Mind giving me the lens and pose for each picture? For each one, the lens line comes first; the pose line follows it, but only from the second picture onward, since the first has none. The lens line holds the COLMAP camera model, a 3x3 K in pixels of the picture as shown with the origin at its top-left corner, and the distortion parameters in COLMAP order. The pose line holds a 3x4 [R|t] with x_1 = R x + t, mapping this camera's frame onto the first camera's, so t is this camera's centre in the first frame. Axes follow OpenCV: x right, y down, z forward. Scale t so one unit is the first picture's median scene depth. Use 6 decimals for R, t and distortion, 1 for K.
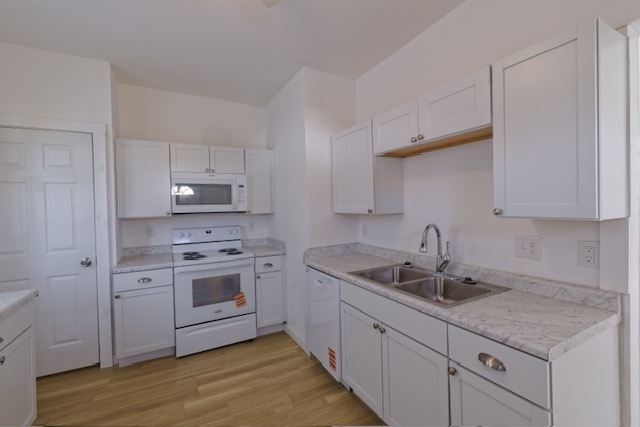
lens RADIAL K [[278.4, 0, 321.4], [0, 278.4, 206.5], [0, 0, 1]] dist [-0.006998, 0.001878]
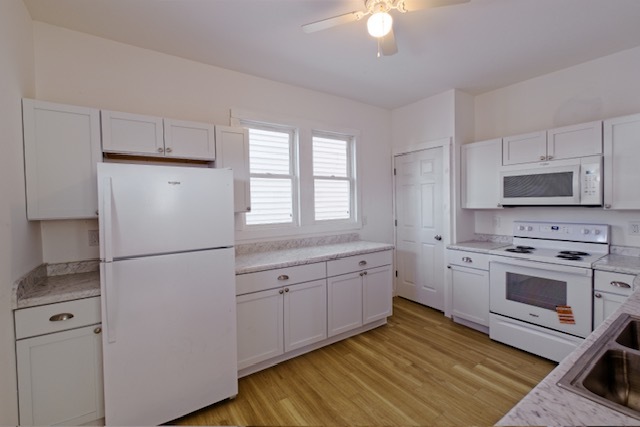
lens RADIAL K [[278.4, 0, 317.0], [0, 278.4, 210.9], [0, 0, 1]] dist [-0.006998, 0.001878]
pose [[0.085947, 0.047992, -0.995143, 0.467030], [0.007895, 0.998775, 0.048849, -0.012532], [0.996268, -0.012055, 0.085463, 0.227030]]
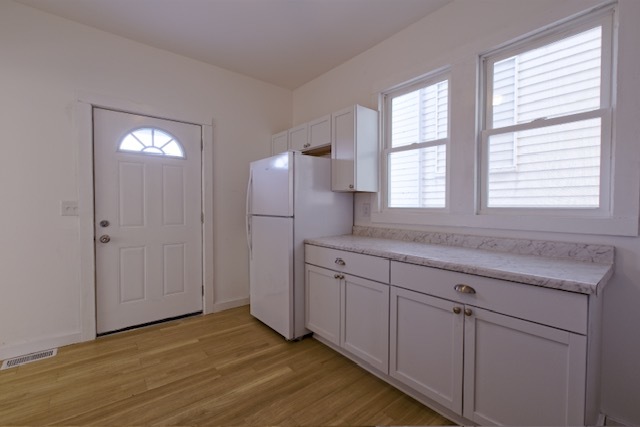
lens RADIAL K [[278.4, 0, 320.6], [0, 278.4, 217.6], [0, 0, 1]] dist [-0.006998, 0.001878]
pose [[-0.983029, 0.022603, -0.182051, -0.205539], [0.013153, 0.998511, 0.052948, 0.072232], [0.182976, 0.049655, -0.981863, 0.937002]]
